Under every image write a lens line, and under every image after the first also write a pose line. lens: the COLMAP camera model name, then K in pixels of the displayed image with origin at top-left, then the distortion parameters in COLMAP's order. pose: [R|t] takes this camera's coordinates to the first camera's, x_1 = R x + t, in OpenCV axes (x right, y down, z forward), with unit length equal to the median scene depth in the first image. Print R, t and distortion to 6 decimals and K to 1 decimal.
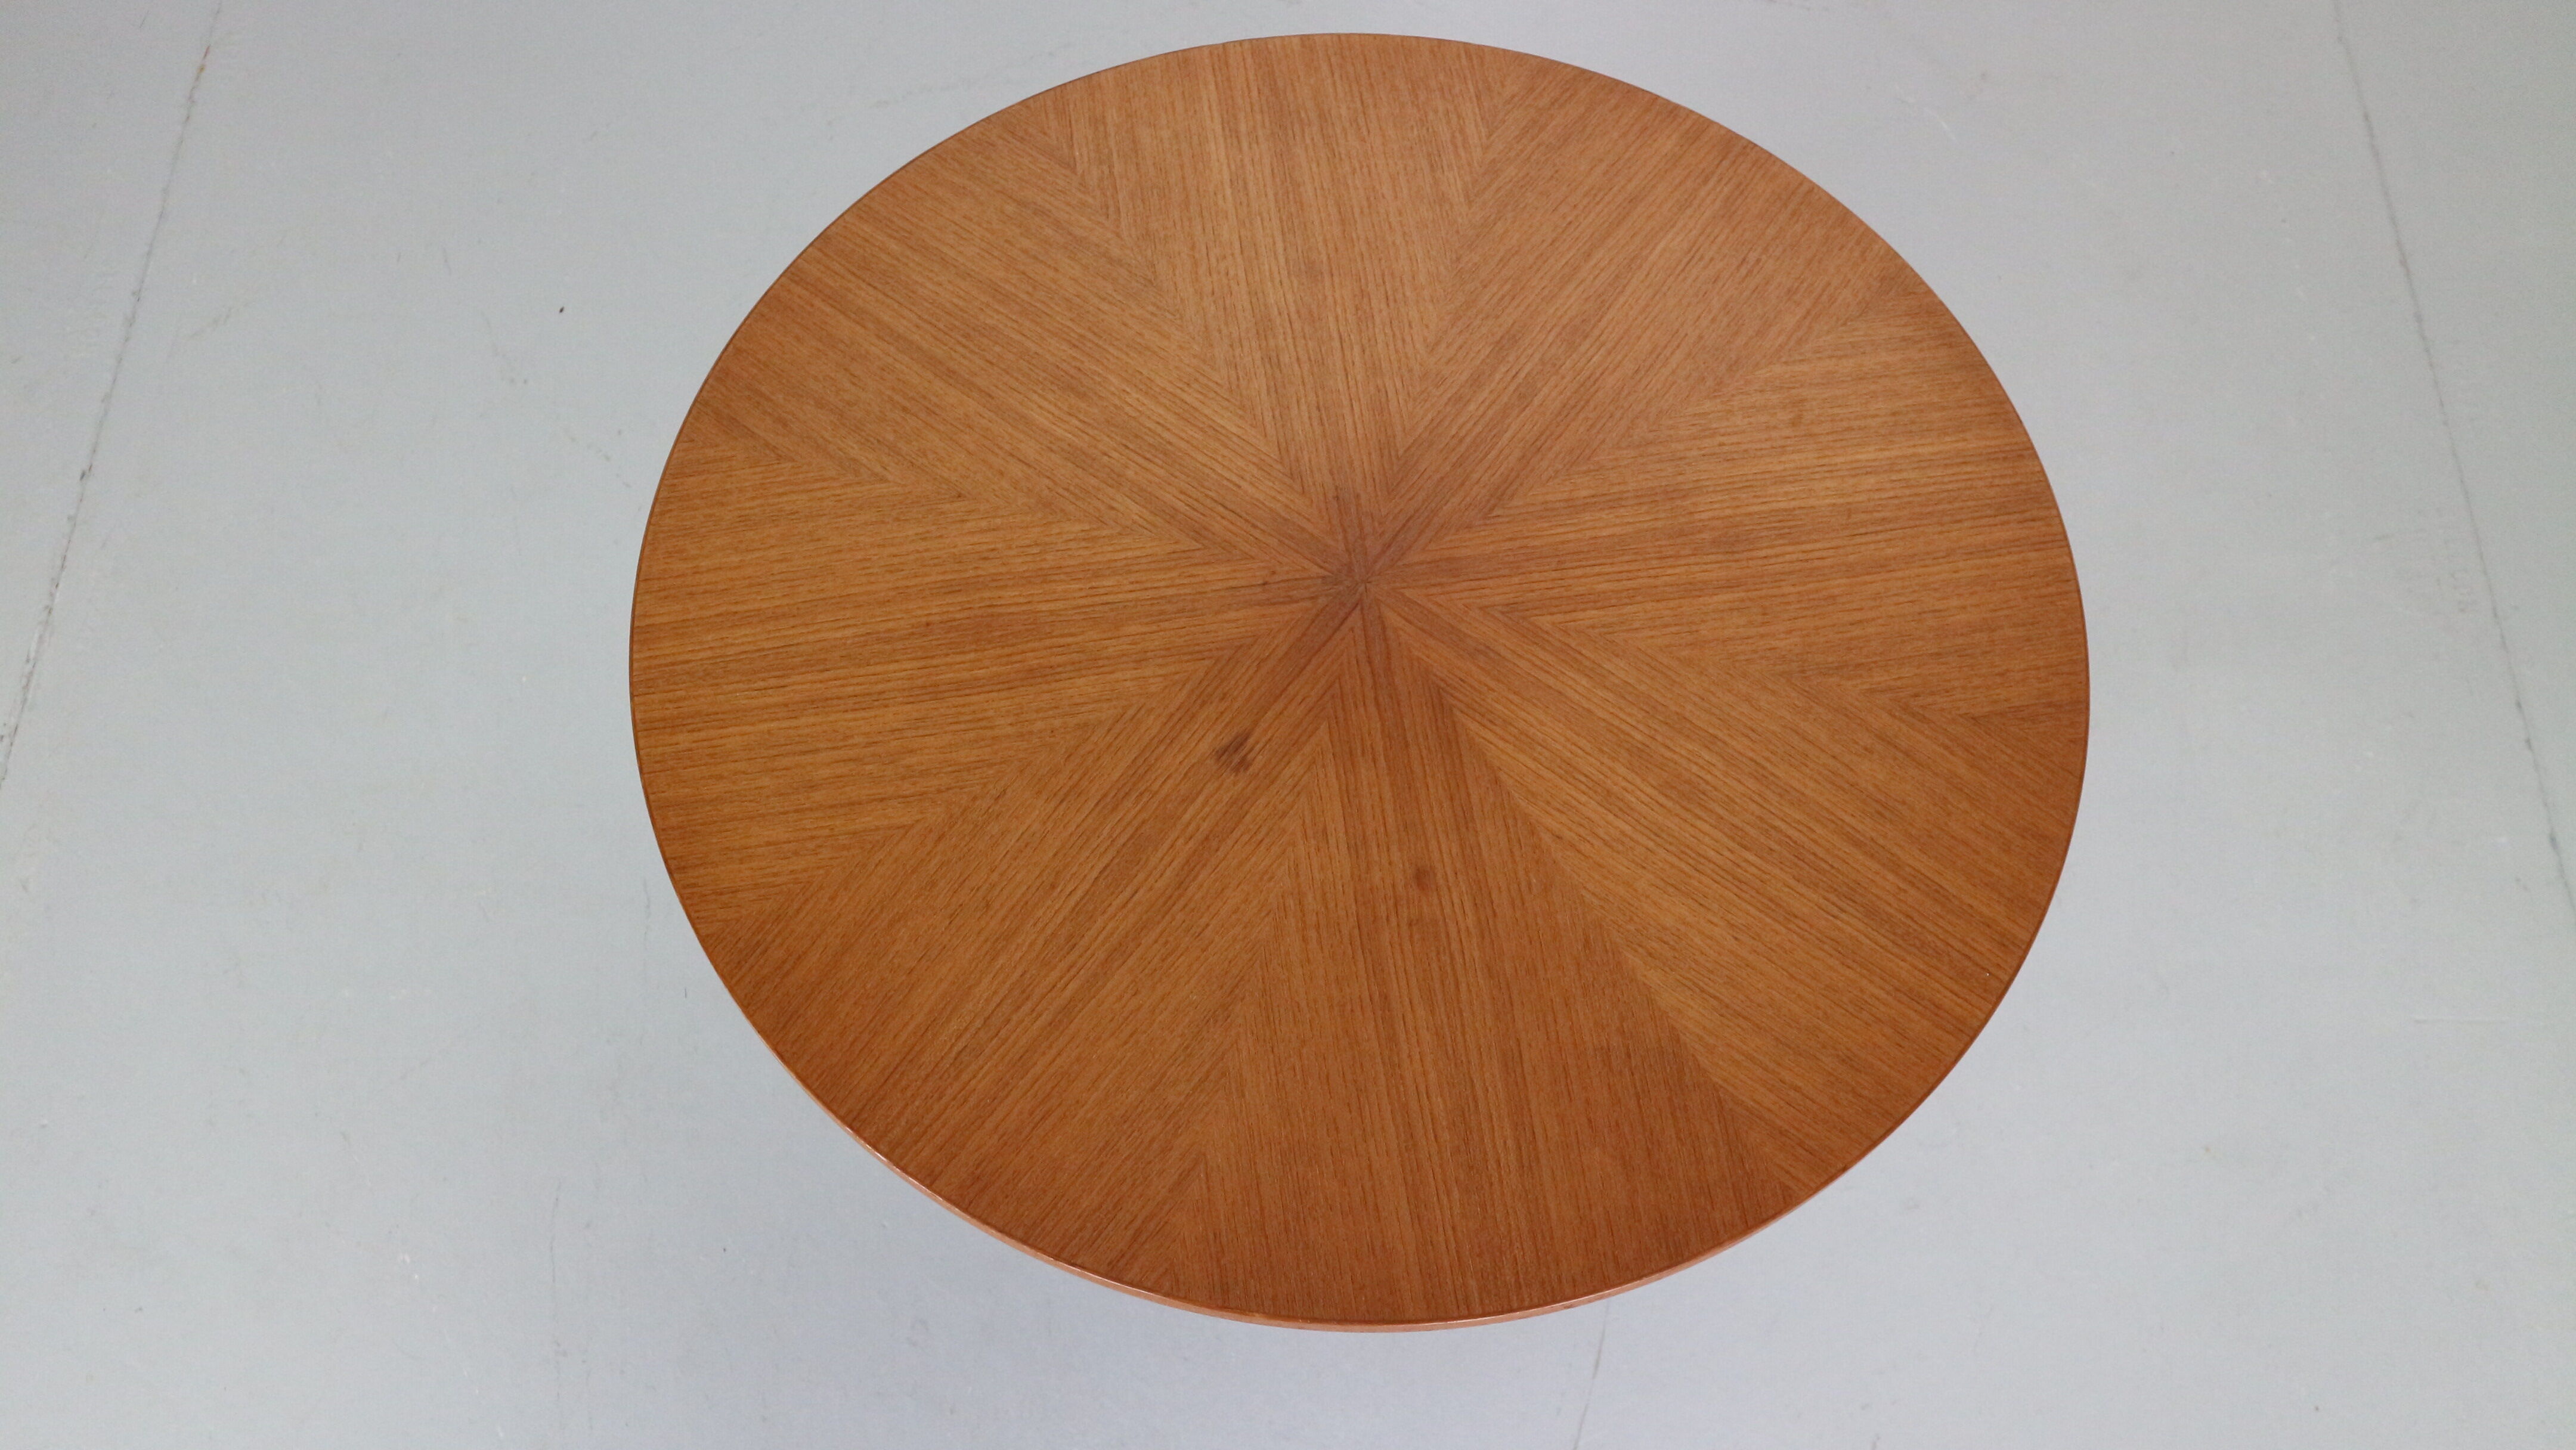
lens RADIAL K [[2290.9, 0, 1274.5], [0, 2290.9, 725.5], [0, 0, 1]] dist [-0.088611, 0.076872]
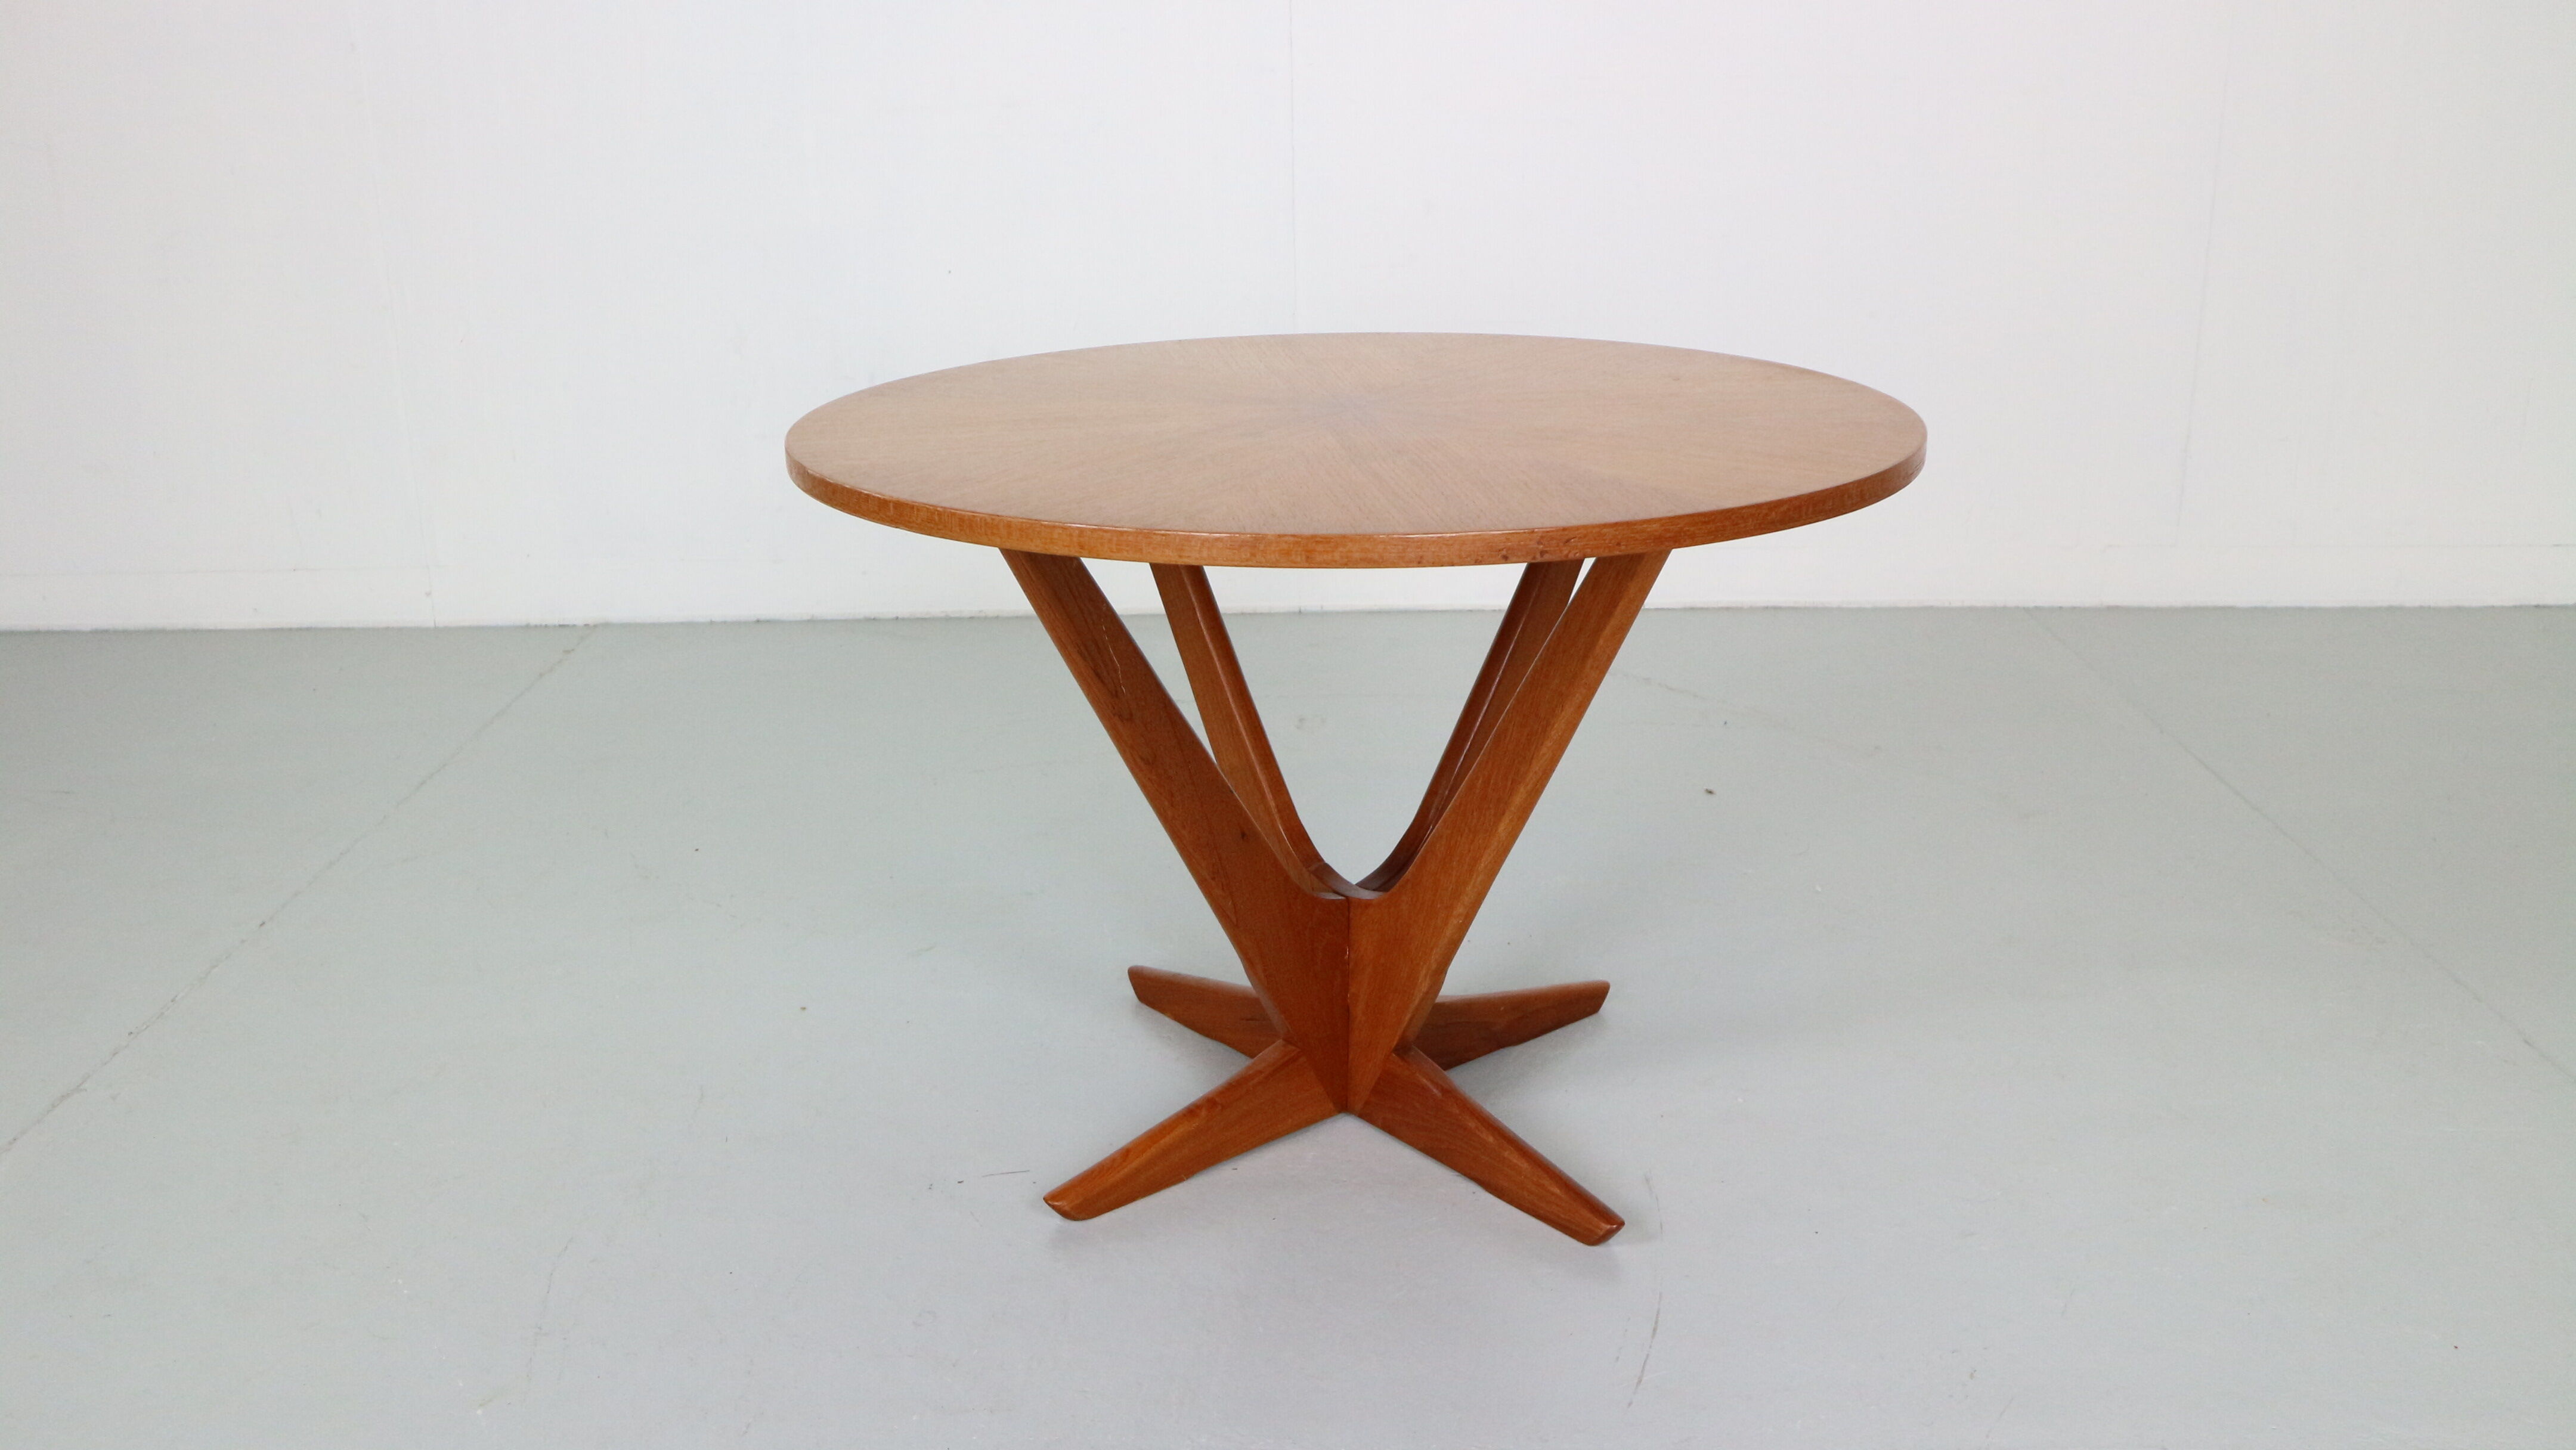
lens RADIAL K [[2236.9, 0, 1293.6], [0, 2236.9, 787.7], [0, 0, 1]] dist [-0.071958, 0.109934]
pose [[0.999619, -0.026666, -0.007150, 0.008498], [0.013816, 0.707401, -0.706677, 1.016074], [0.023903, 0.706309, 0.707500, 0.259019]]
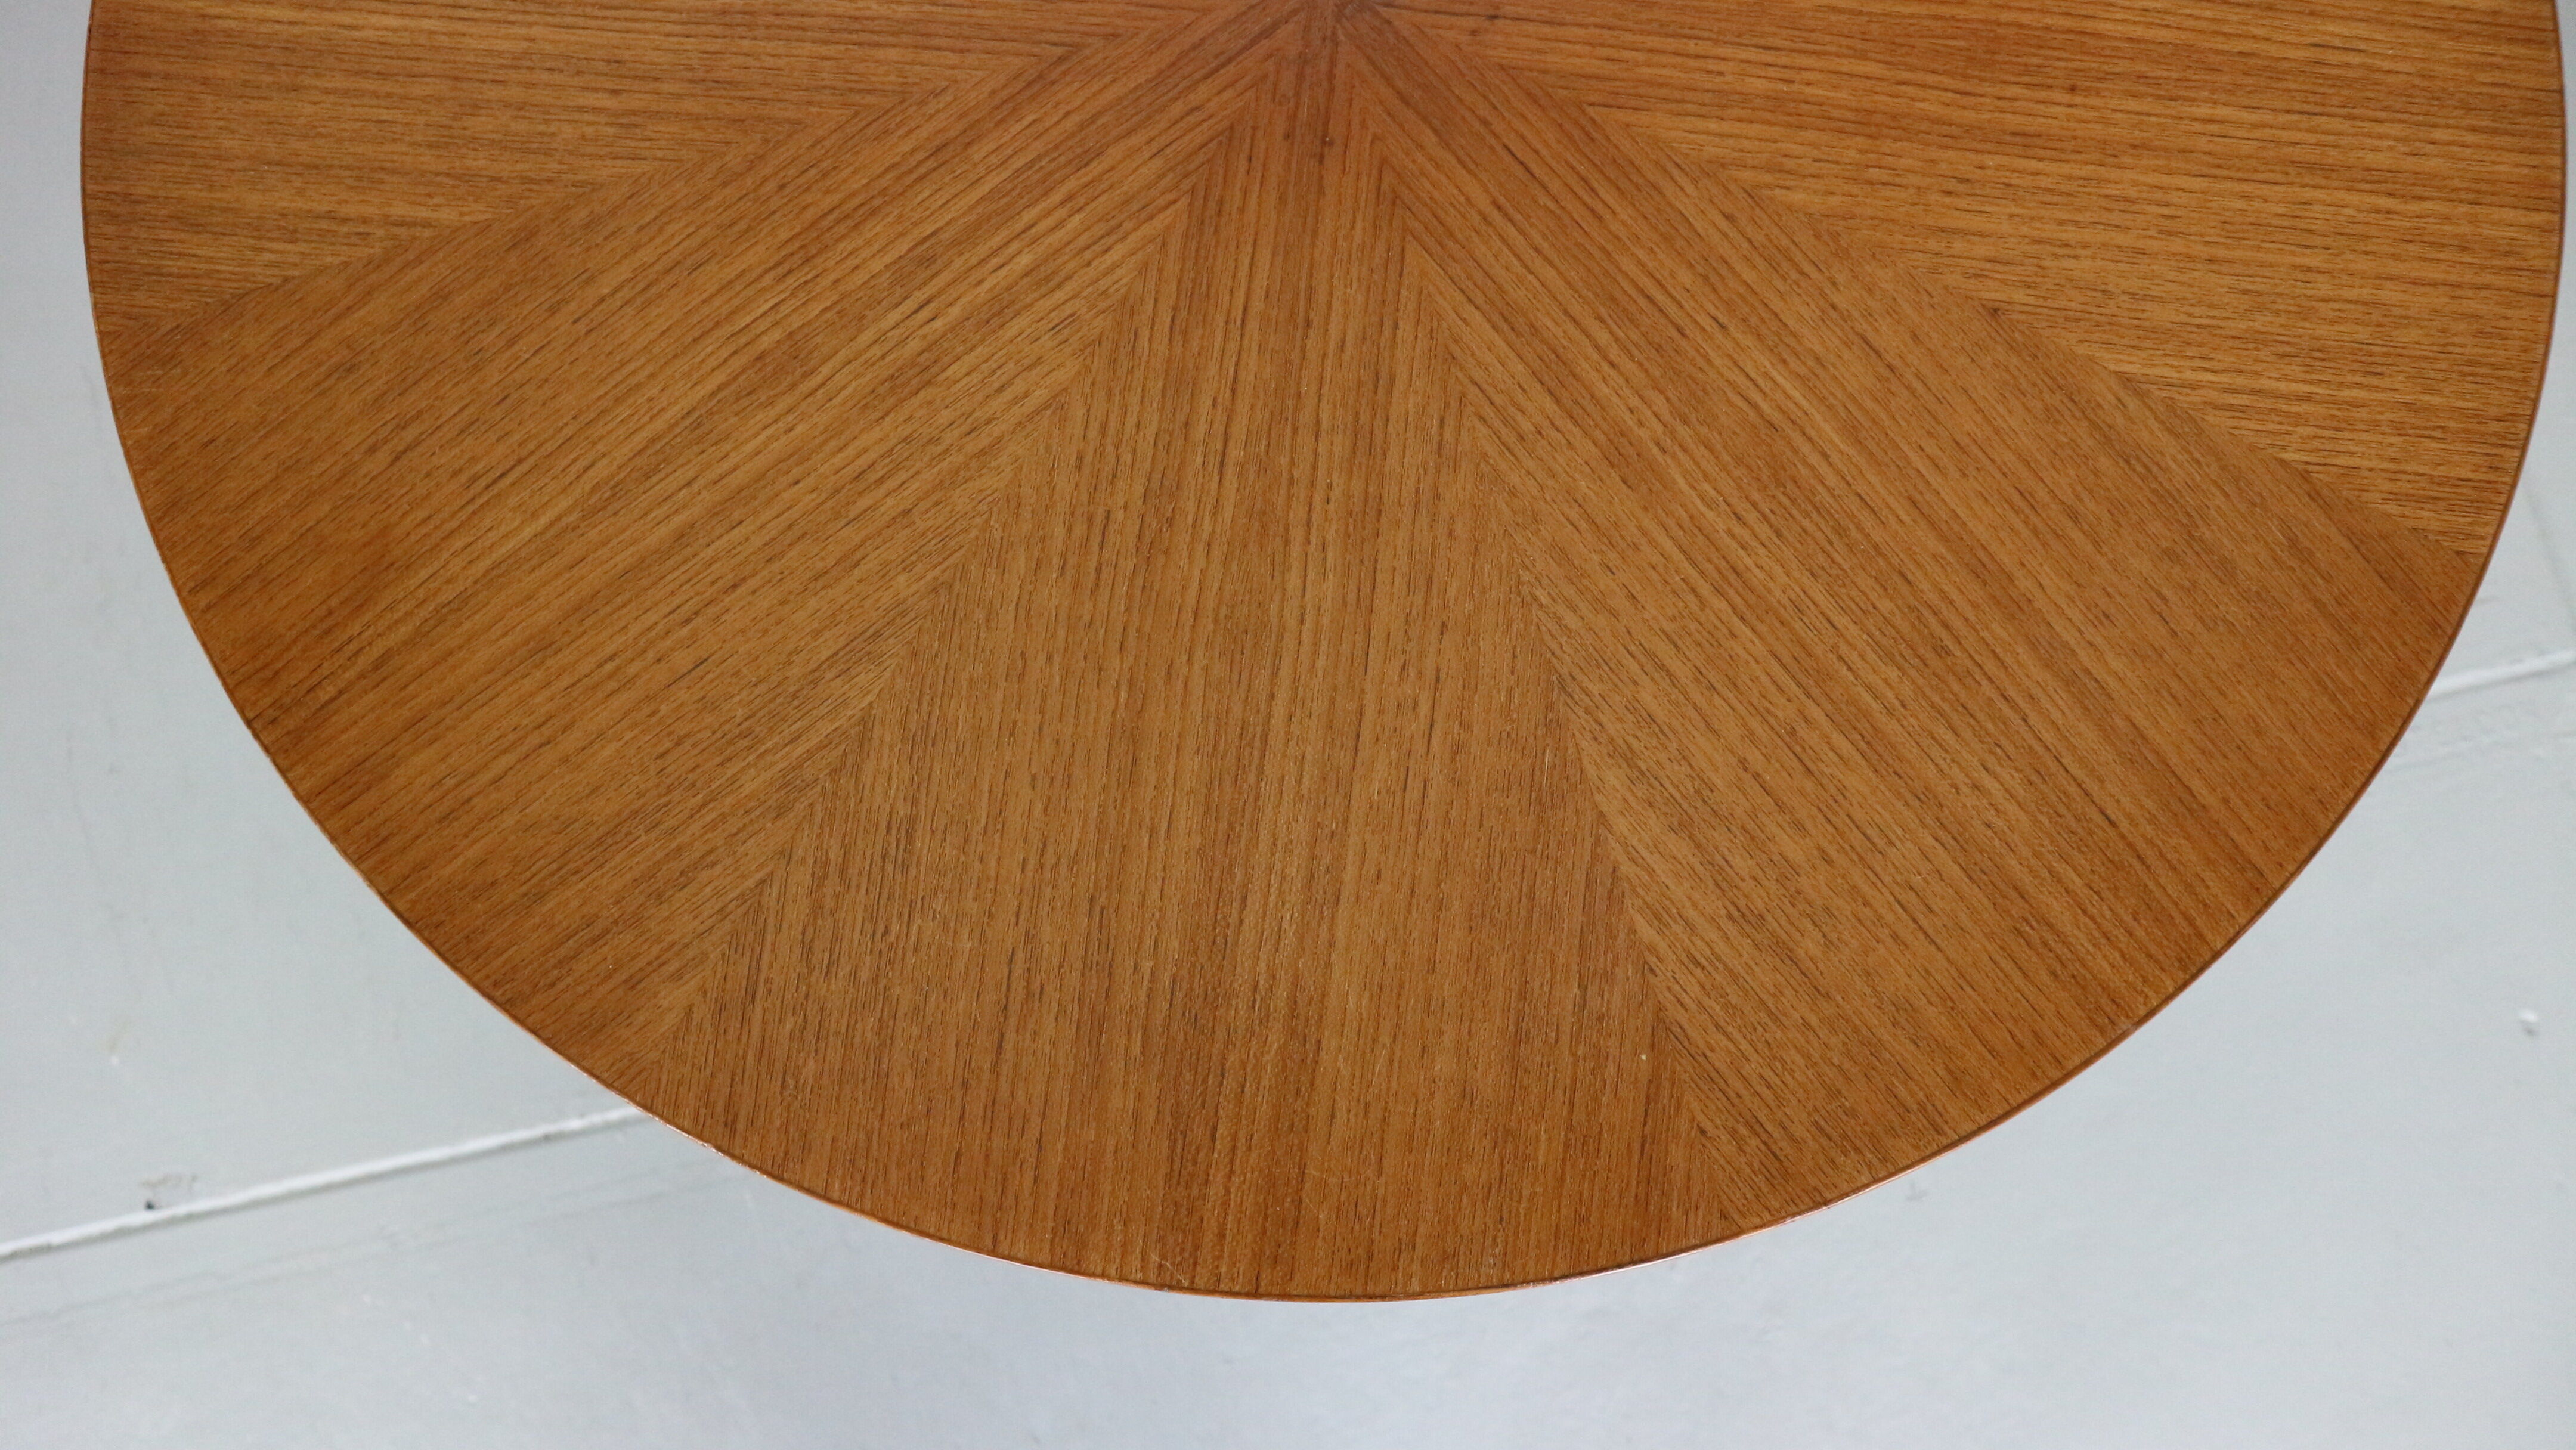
lens RADIAL K [[1788.8, 0, 1278.5], [0, 1788.8, 733.8], [0, 0, 1]] dist [-0.123124, 0.082228]
pose [[-0.967144, -0.252535, 0.029289, -0.010574], [0.221285, -0.779500, 0.586014, -0.482987], [-0.125159, 0.573242, 0.809771, 0.775337]]
